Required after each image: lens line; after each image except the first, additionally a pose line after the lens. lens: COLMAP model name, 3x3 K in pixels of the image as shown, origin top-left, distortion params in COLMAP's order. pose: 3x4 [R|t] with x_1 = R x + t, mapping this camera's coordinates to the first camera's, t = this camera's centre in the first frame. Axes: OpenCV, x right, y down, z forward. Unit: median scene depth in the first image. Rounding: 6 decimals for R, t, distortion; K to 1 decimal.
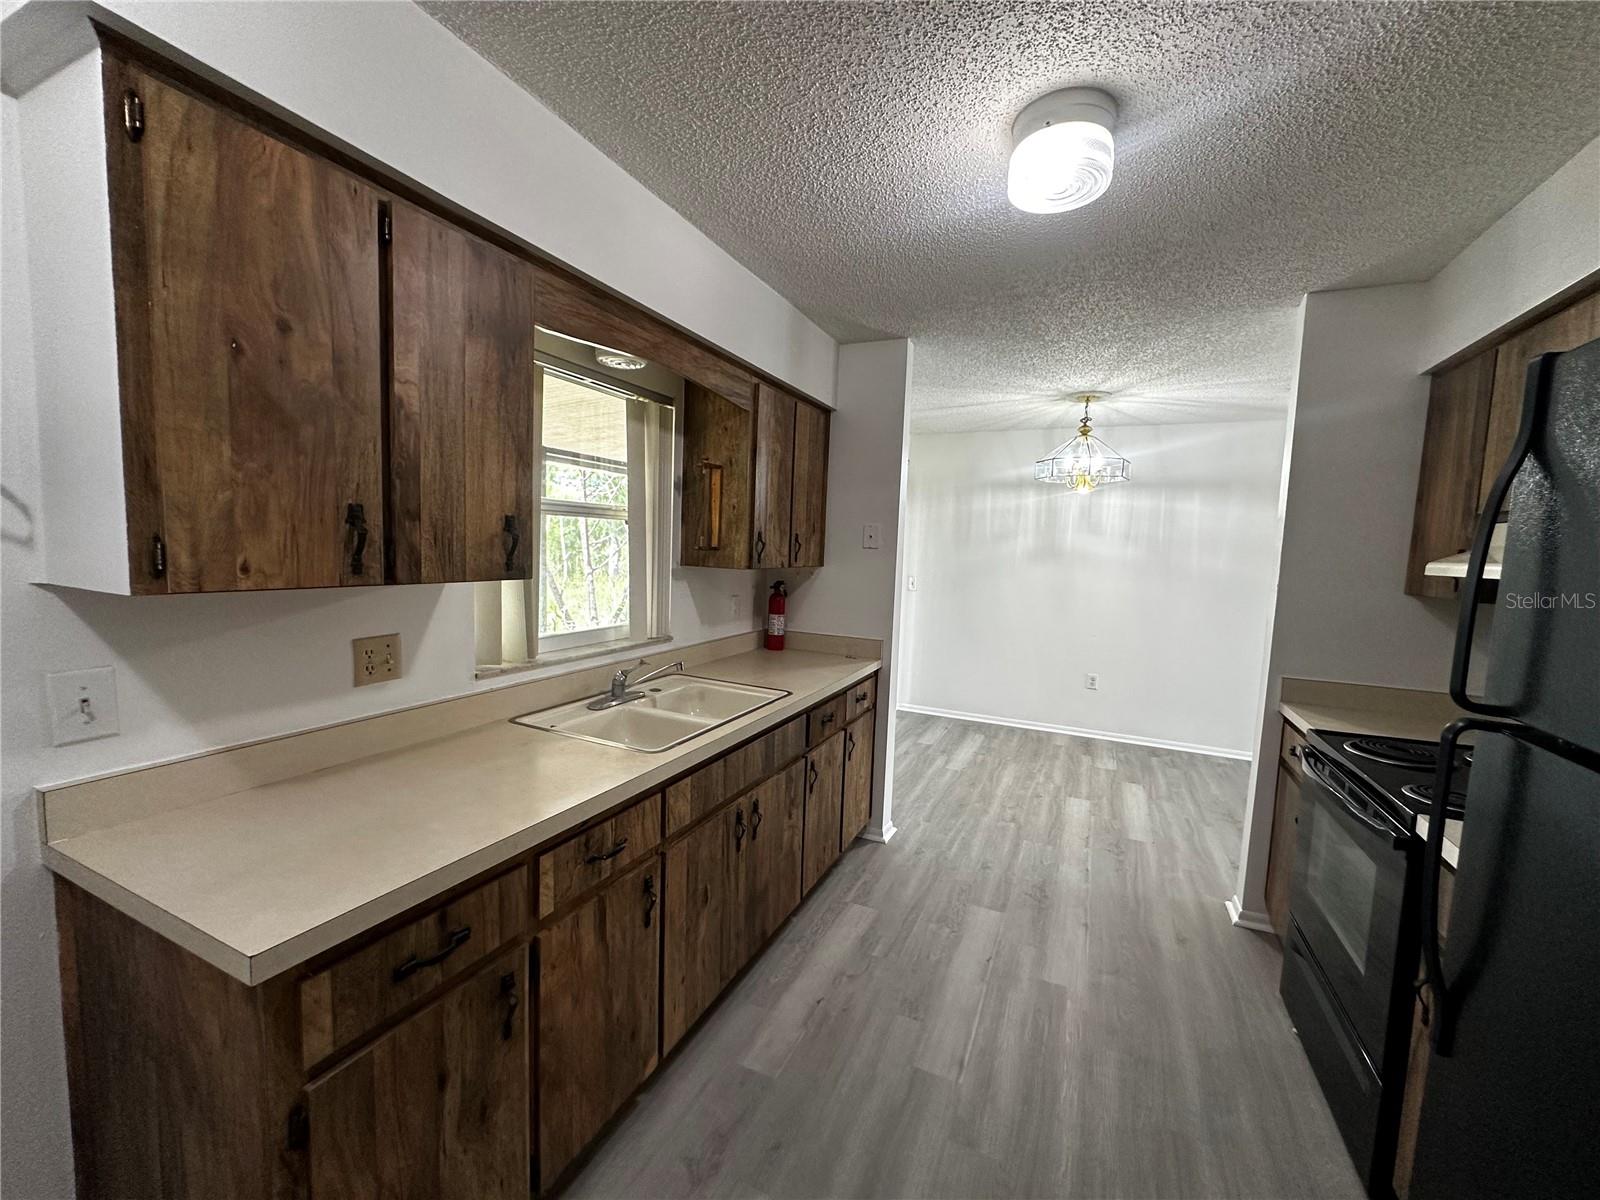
lens RADIAL K [[643.7, 0, 800.0], [0, 643.7, 600.0], [0, 0, 1]] dist [-0.000728, 0.000158]
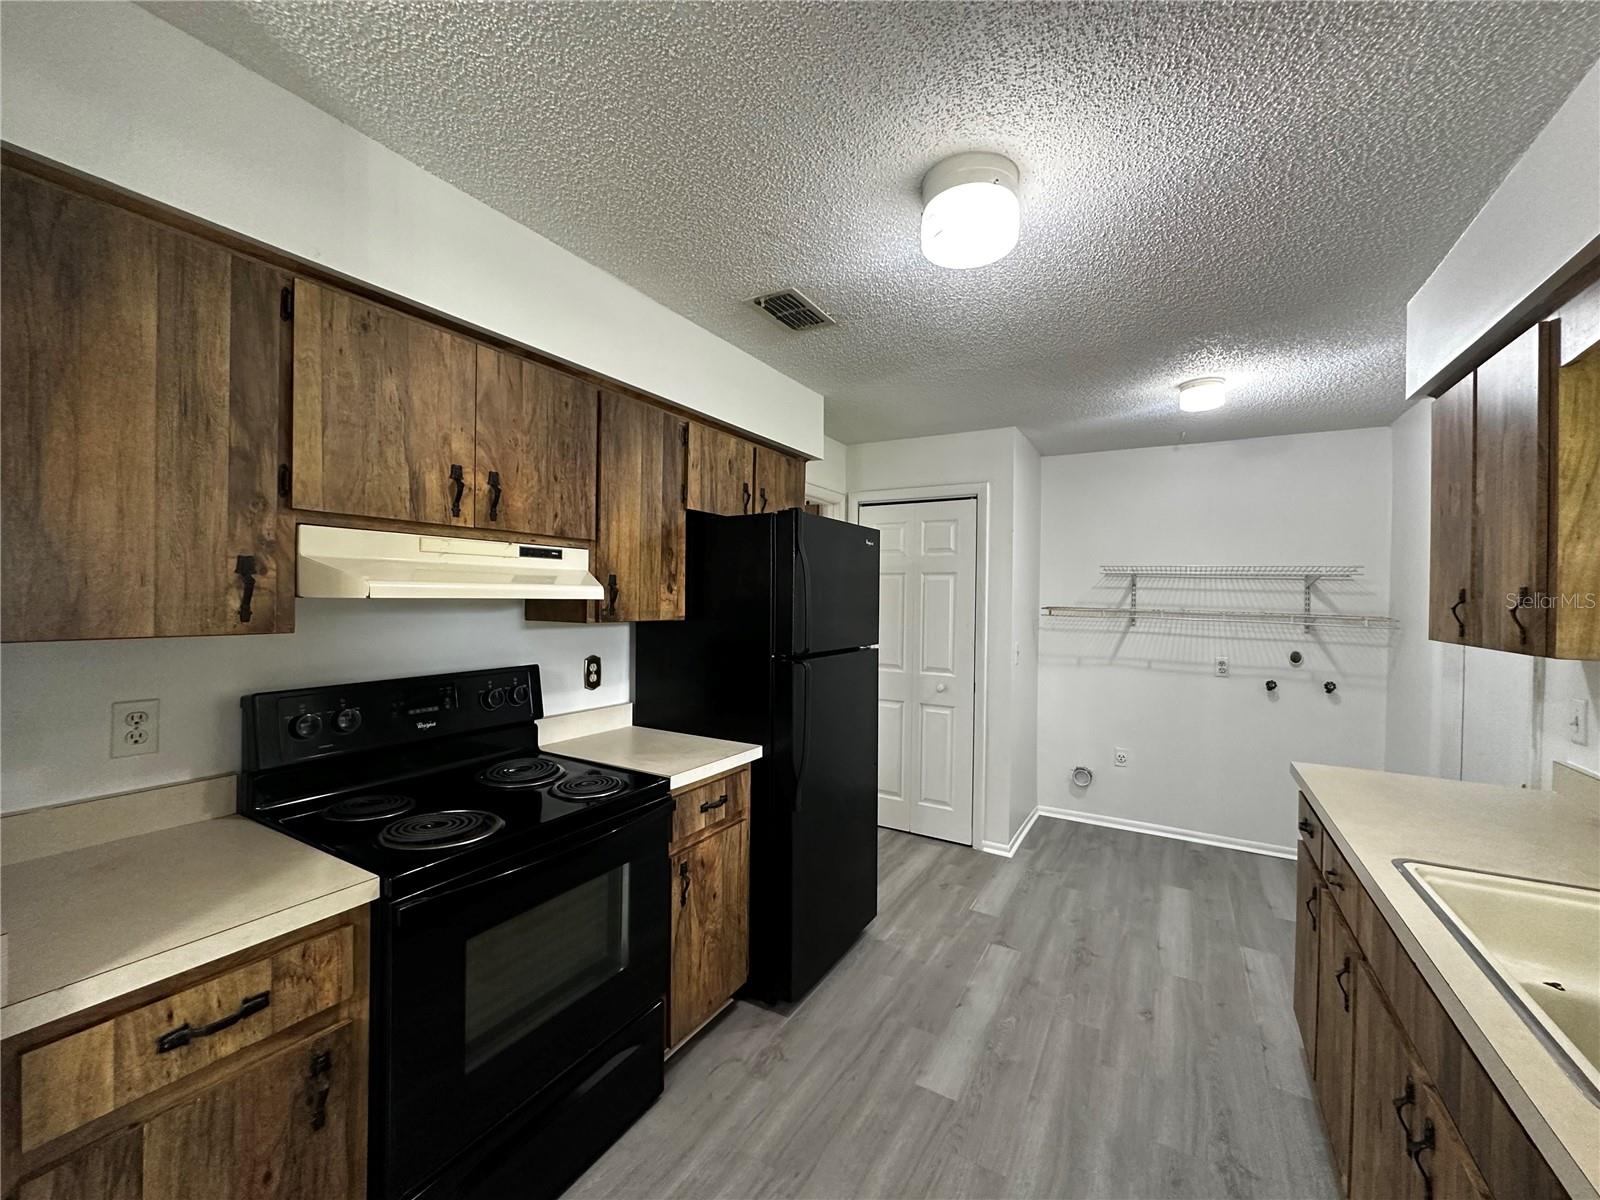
lens RADIAL K [[643.7, 0, 800.0], [0, 643.7, 600.0], [0, 0, 1]] dist [-0.000728, 0.000158]
pose [[-0.995022, -0.053254, 0.084238, 0.450618], [-0.044959, 0.994222, 0.097471, -0.130704], [-0.088942, 0.093198, -0.991667, 1.704891]]
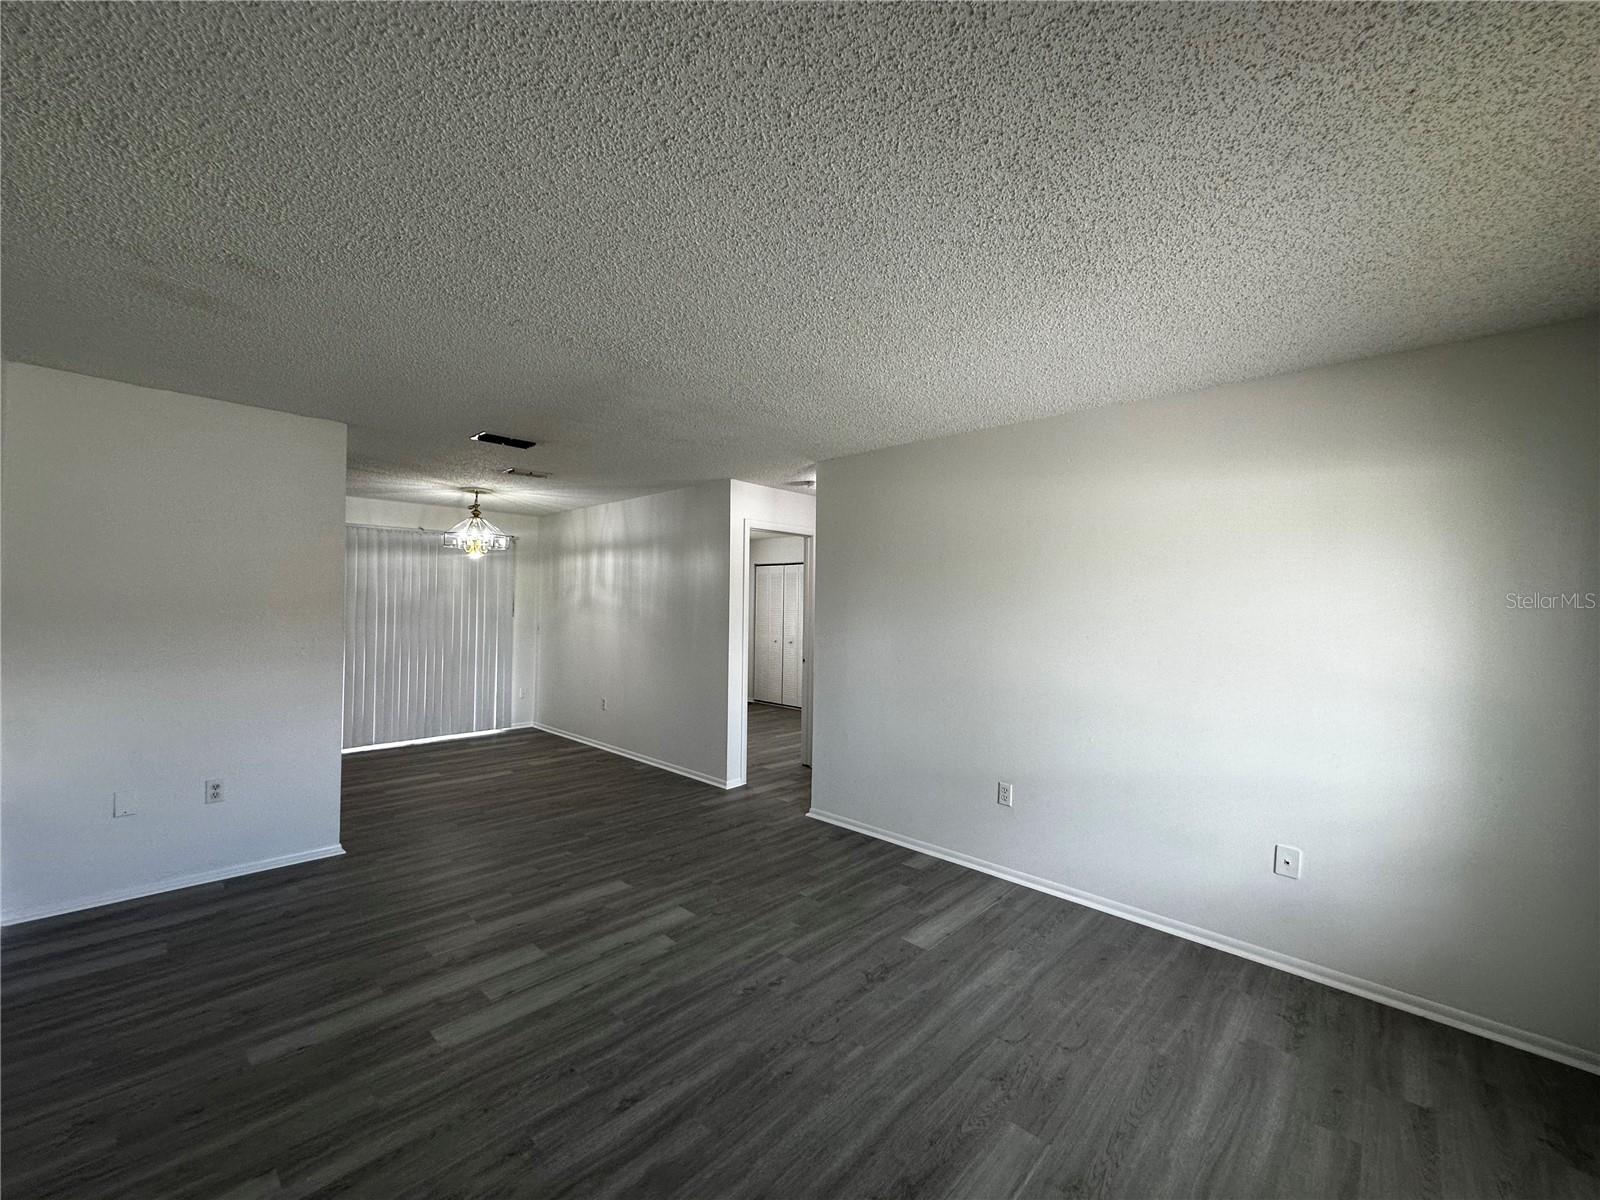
lens RADIAL K [[643.7, 0, 800.0], [0, 643.7, 600.0], [0, 0, 1]] dist [-0.000728, 0.000158]
pose [[0.950097, -0.024304, -0.311007, 3.423054], [-0.009910, 0.994106, -0.107960, 0.161537], [0.311798, 0.105654, 0.944256, -0.219848]]
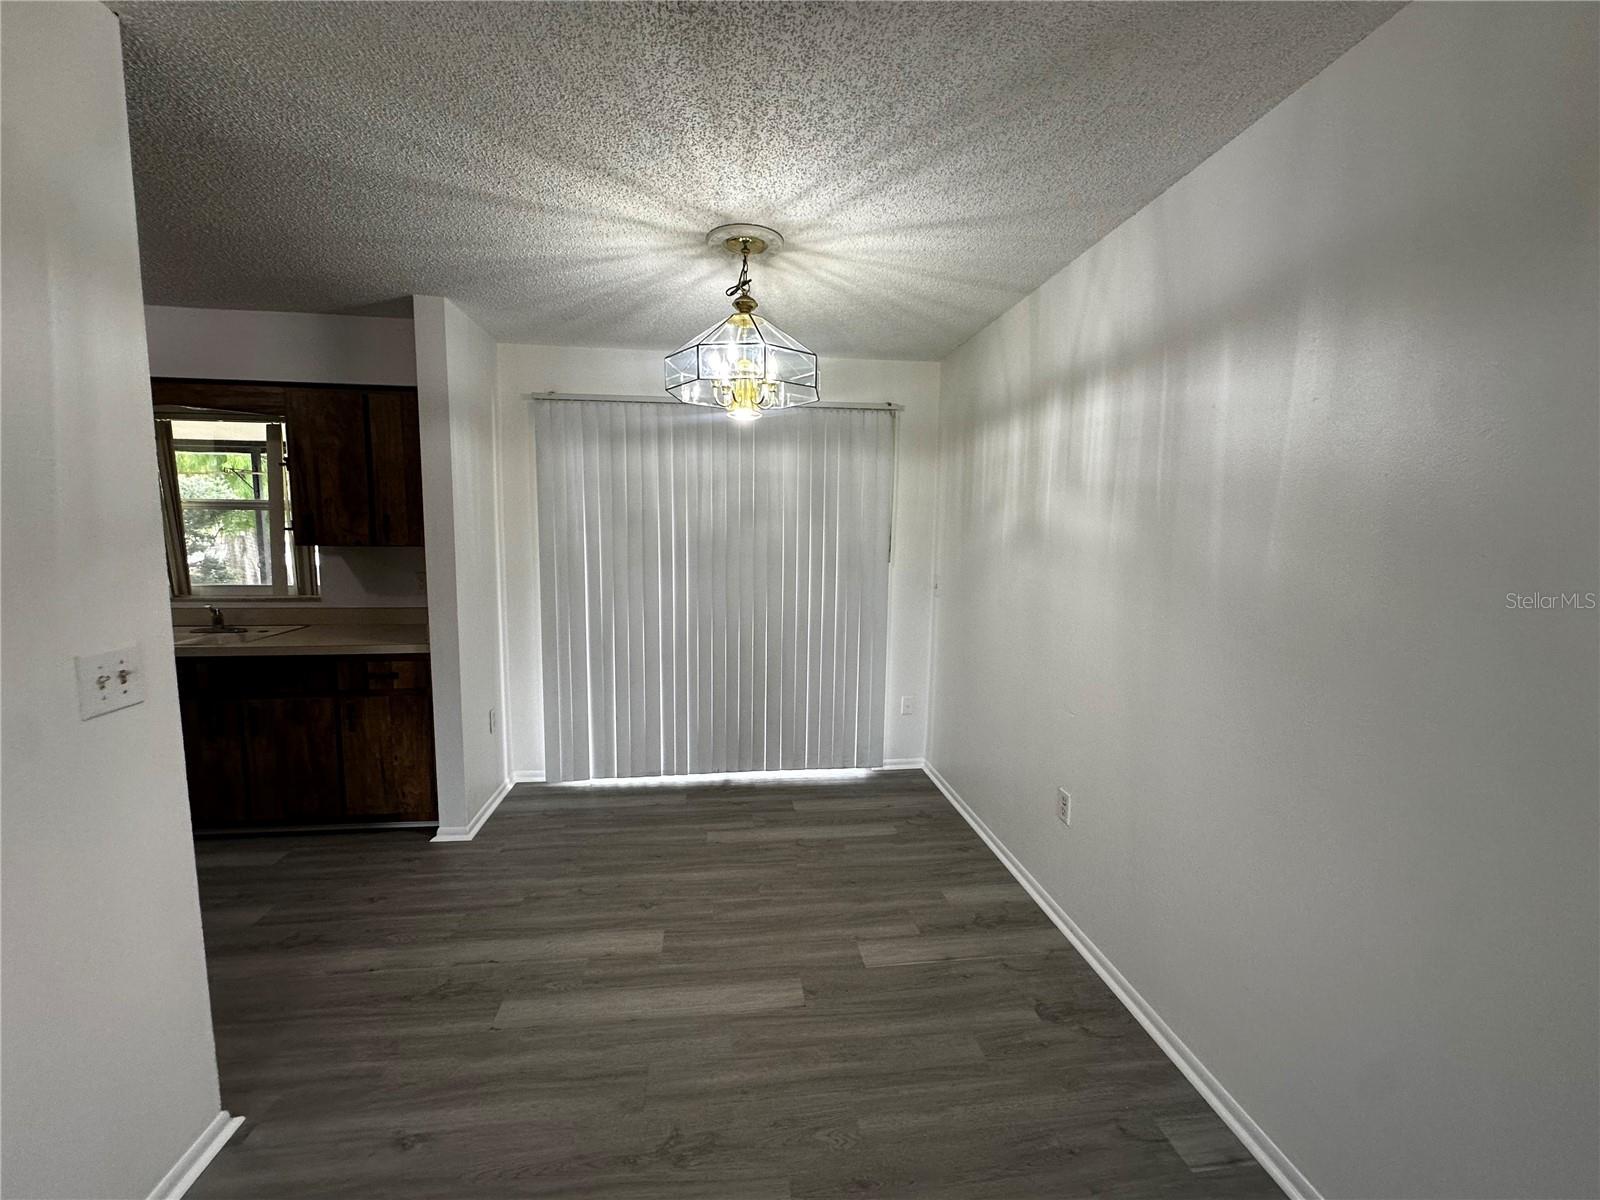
lens RADIAL K [[636.9, 0, 796.6], [0, 636.9, 604.5], [0, 0, 1]] dist [-0.000407, 0.000009]
pose [[0.533269, 0.067067, -0.843283, 2.073671], [-0.069575, 0.996952, 0.035291, -0.063755], [0.843080, 0.039851, 0.536310, 1.653241]]
